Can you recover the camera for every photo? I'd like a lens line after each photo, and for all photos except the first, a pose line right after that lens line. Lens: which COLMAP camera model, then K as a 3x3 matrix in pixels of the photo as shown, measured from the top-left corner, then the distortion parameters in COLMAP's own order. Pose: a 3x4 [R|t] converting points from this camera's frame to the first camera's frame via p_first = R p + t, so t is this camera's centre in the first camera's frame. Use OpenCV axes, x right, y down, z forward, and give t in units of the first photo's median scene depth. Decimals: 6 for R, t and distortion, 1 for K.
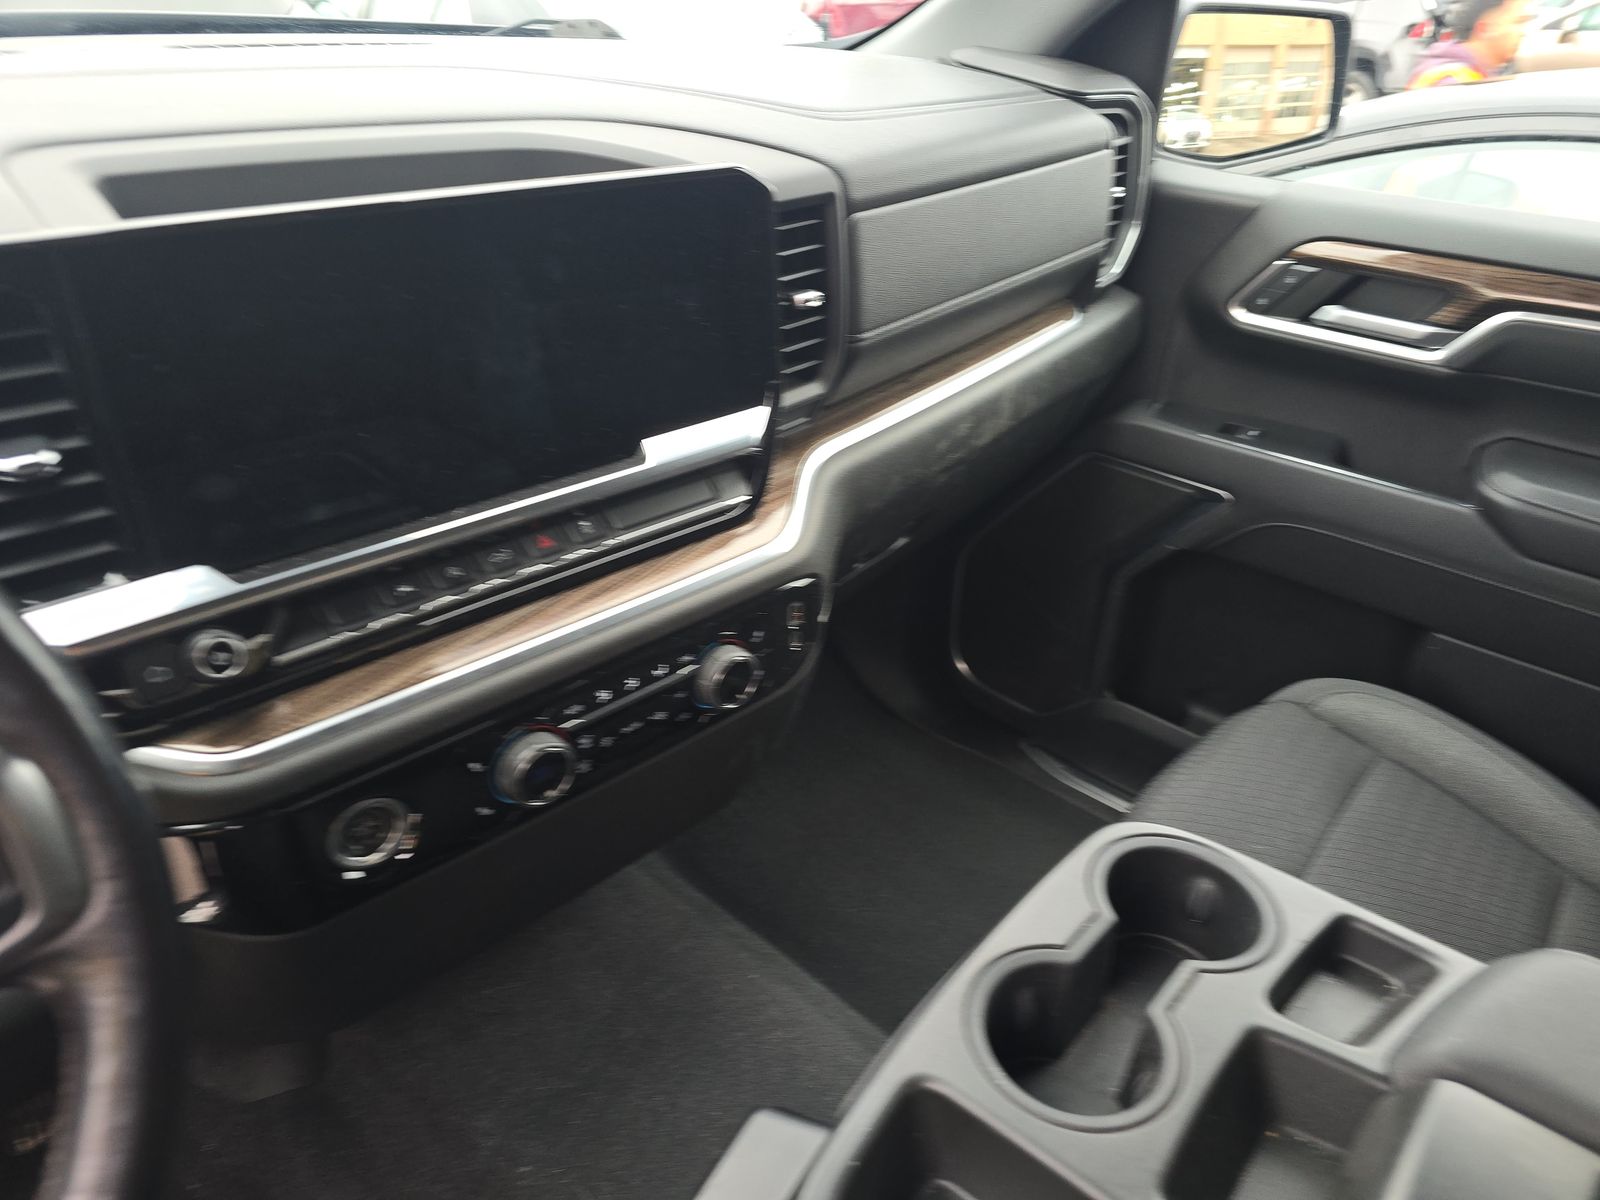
lens RADIAL K [[1066.0, 0, 800.0], [0, 1066.0, 600.0], [0, 0, 1]] dist [0.003368, 0.002550]
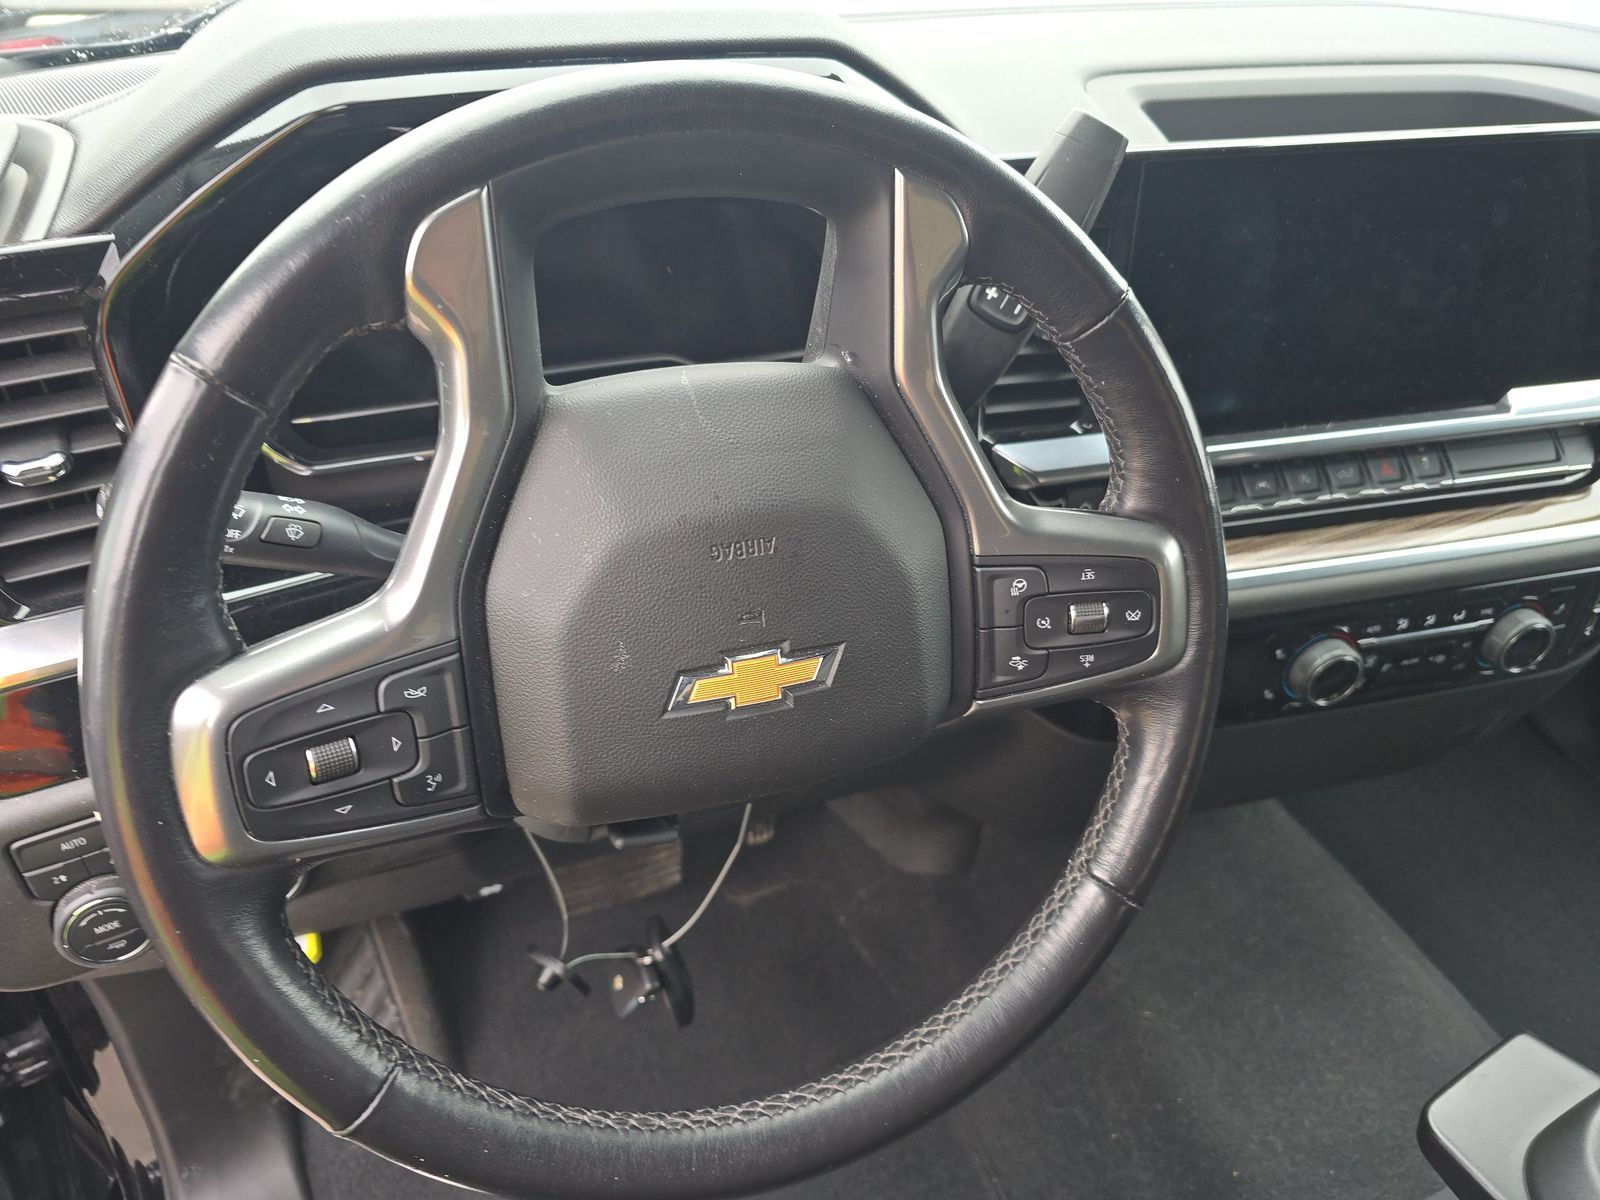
lens RADIAL K [[1096.4, 0, 800.0], [0, 1096.4, 600.0], [0, 0, 1]] dist [0.002780, -0.005549]
pose [[0.865662, 0.240748, -0.438942, -0.228330], [-0.223254, 0.970413, 0.091955, 0.099385], [0.448093, 0.018394, 0.893798, -0.229255]]
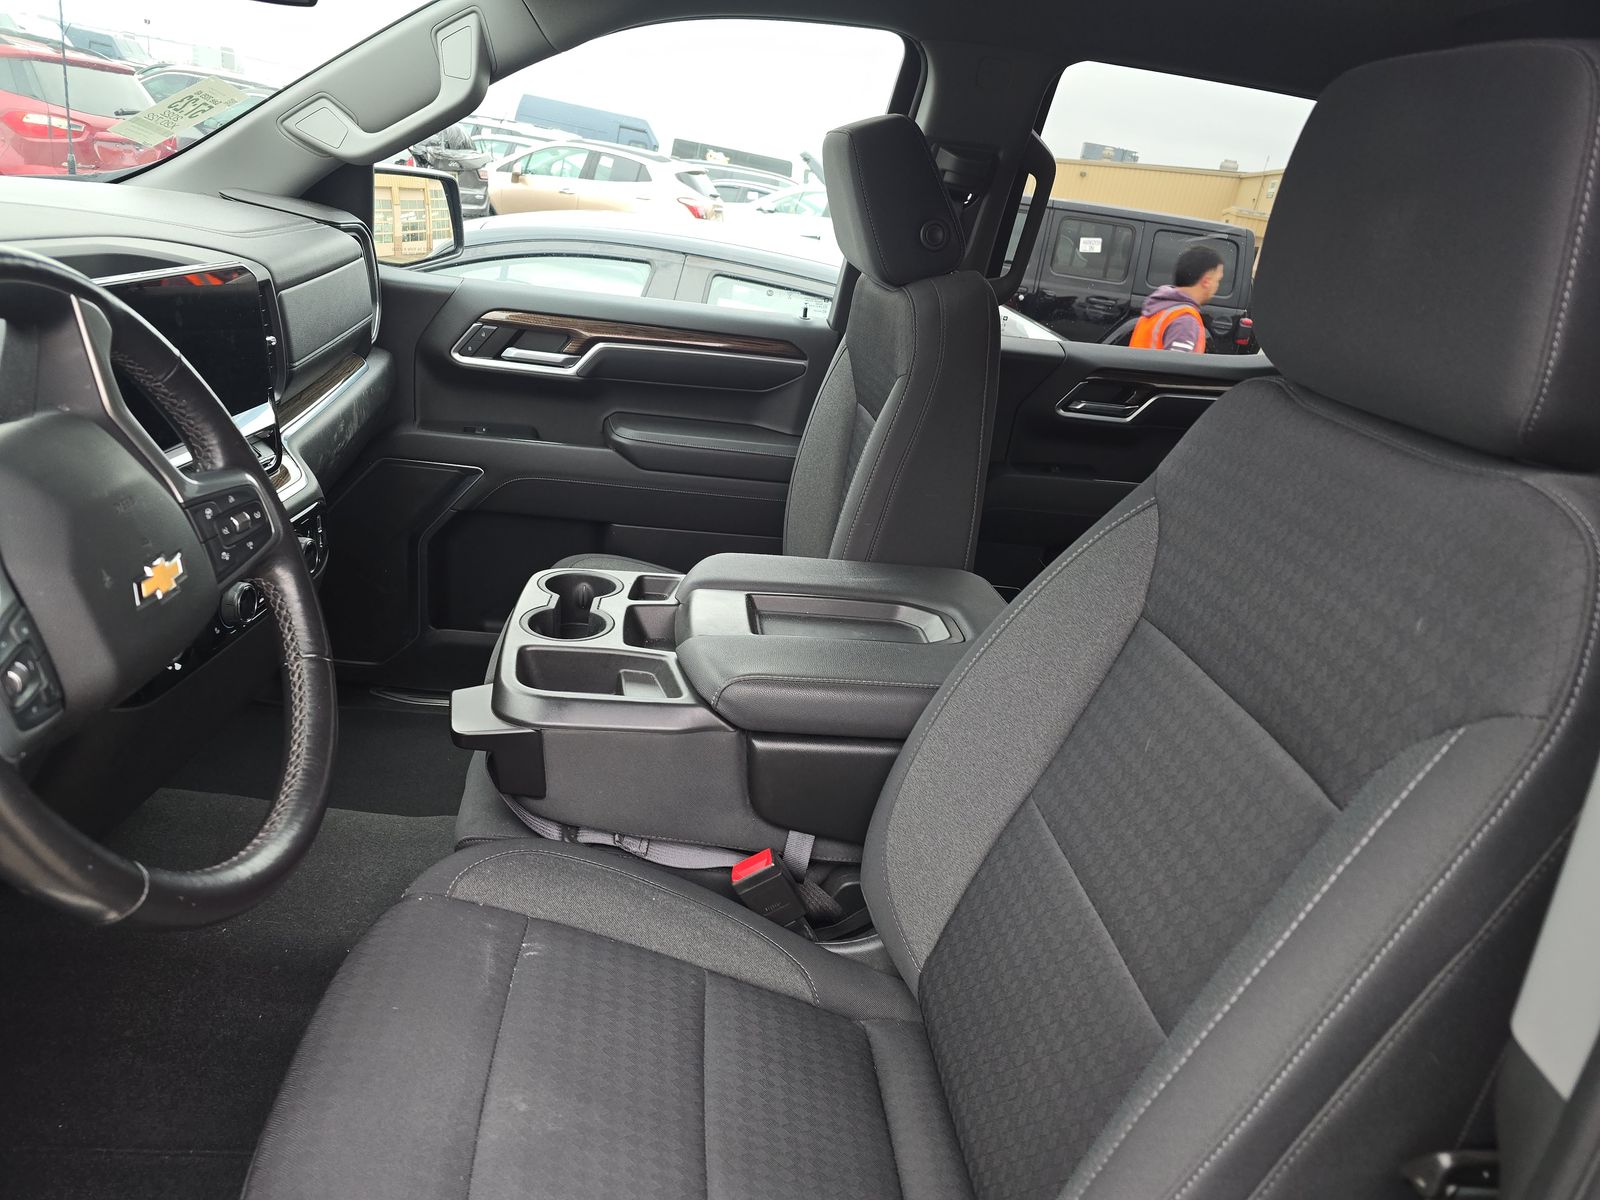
lens RADIAL K [[1096.4, 0, 800.0], [0, 1096.4, 600.0], [0, 0, 1]] dist [0.002780, -0.005549]
pose [[0.690516, -0.206581, 0.693190, -0.491590], [0.276624, 0.960917, 0.010811, 0.225774], [-0.668332, 0.184288, 0.720674, -0.507556]]
